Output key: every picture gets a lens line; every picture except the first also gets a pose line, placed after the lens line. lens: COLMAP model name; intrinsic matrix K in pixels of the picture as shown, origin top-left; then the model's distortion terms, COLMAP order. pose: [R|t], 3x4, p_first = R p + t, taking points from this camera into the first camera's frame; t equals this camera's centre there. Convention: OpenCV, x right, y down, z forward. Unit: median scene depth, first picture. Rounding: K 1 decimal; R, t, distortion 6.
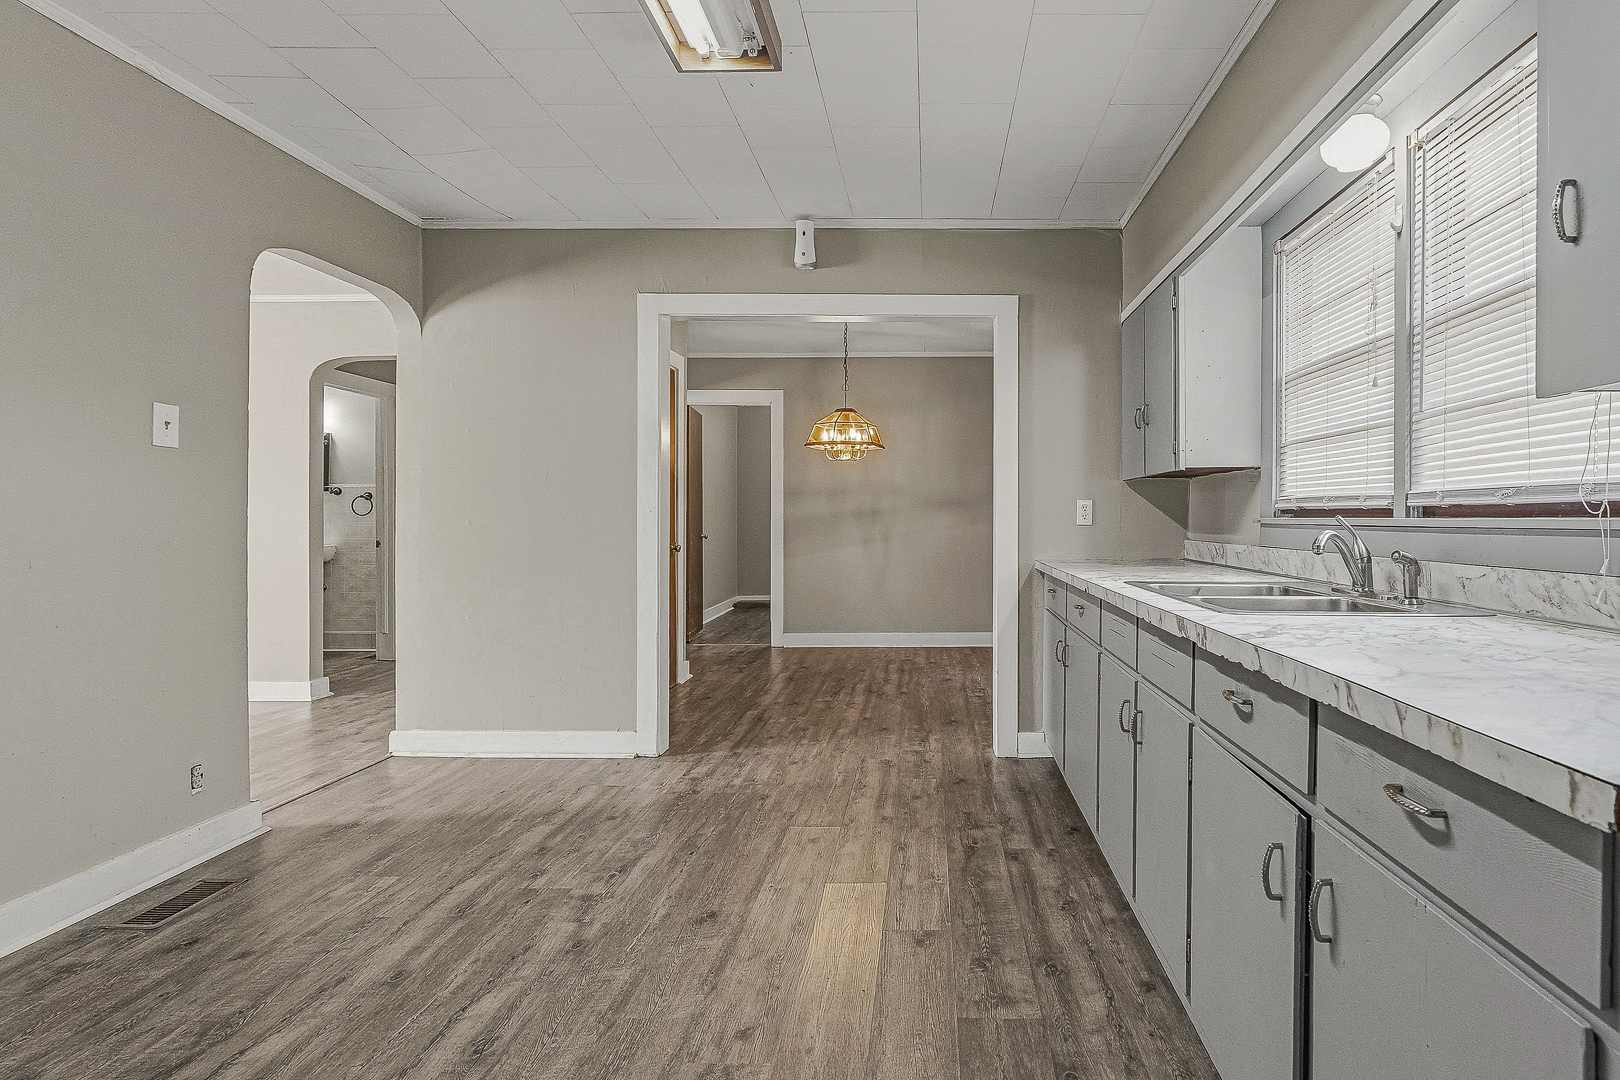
lens RADIAL K [[800.3, 0, 931.8], [0, 800.3, 525.7], [0, 0, 1]] dist [-0.005262, 0.000546]
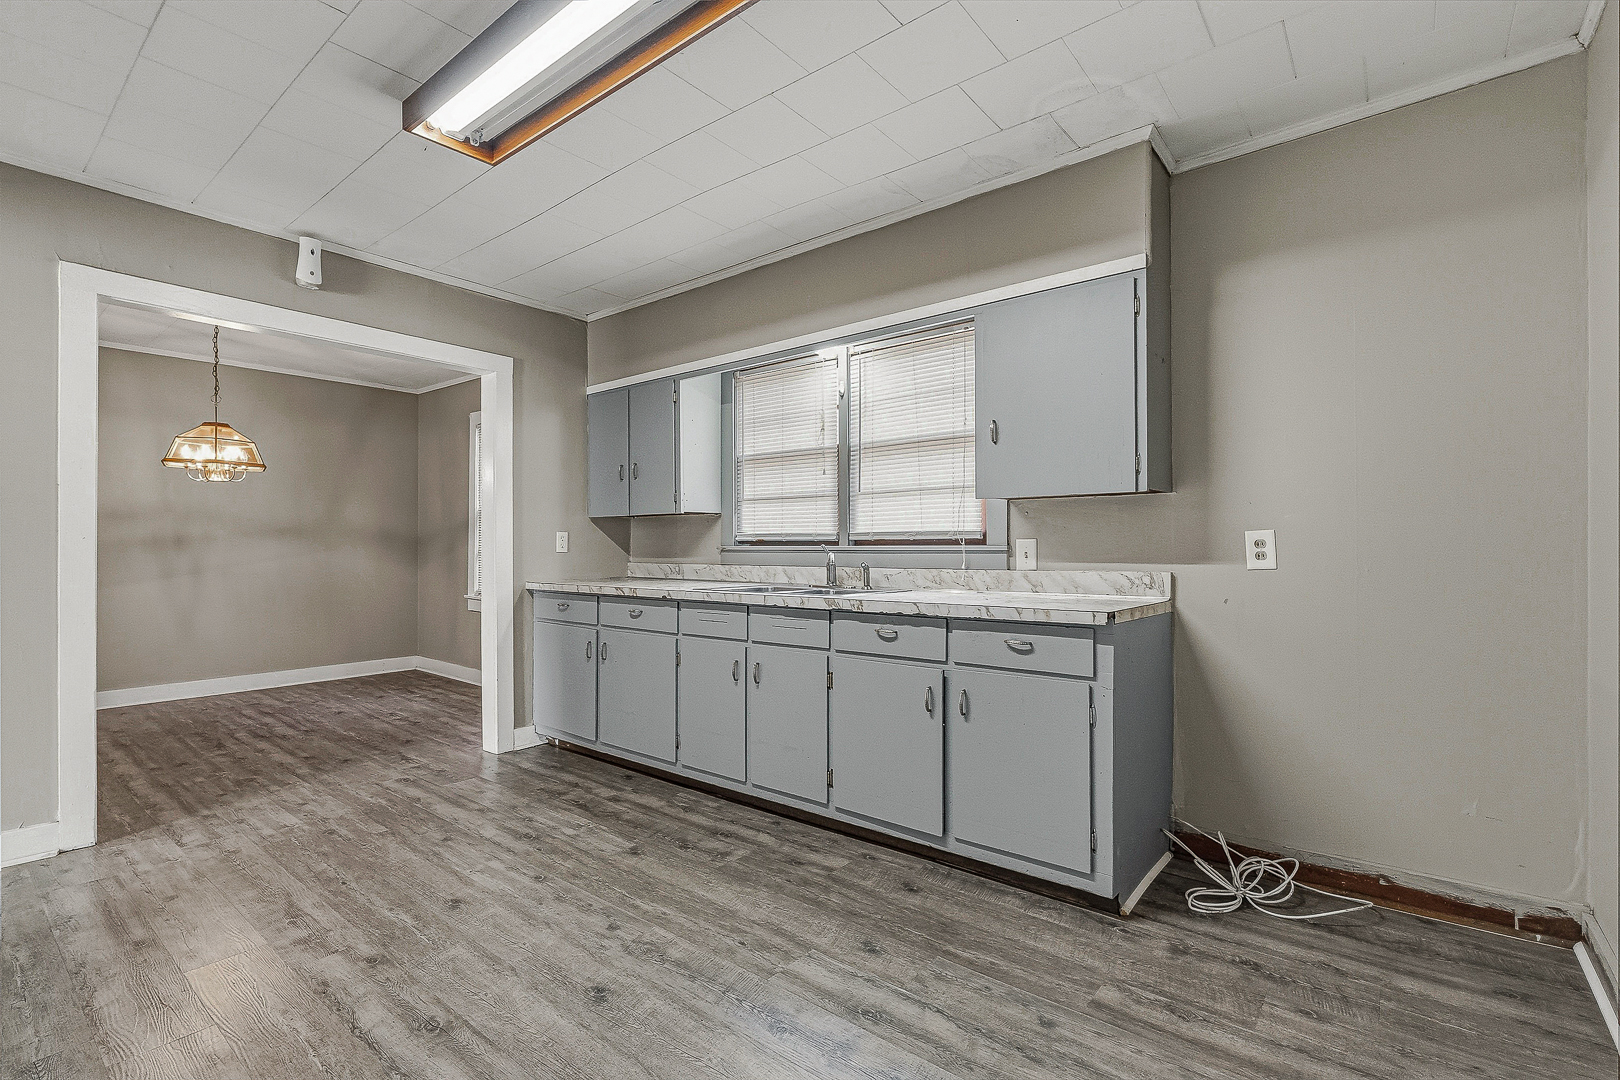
lens RADIAL K [[742.3, 0, 811.9], [0, 742.3, 543.5], [0, 0, 1]] dist [-0.003736, 0.000345]
pose [[0.626793, 0.003063, 0.779180, -0.593292], [0.008979, 0.999897, -0.011153, 0.002715], [-0.779134, 0.013987, 0.626701, -0.033683]]
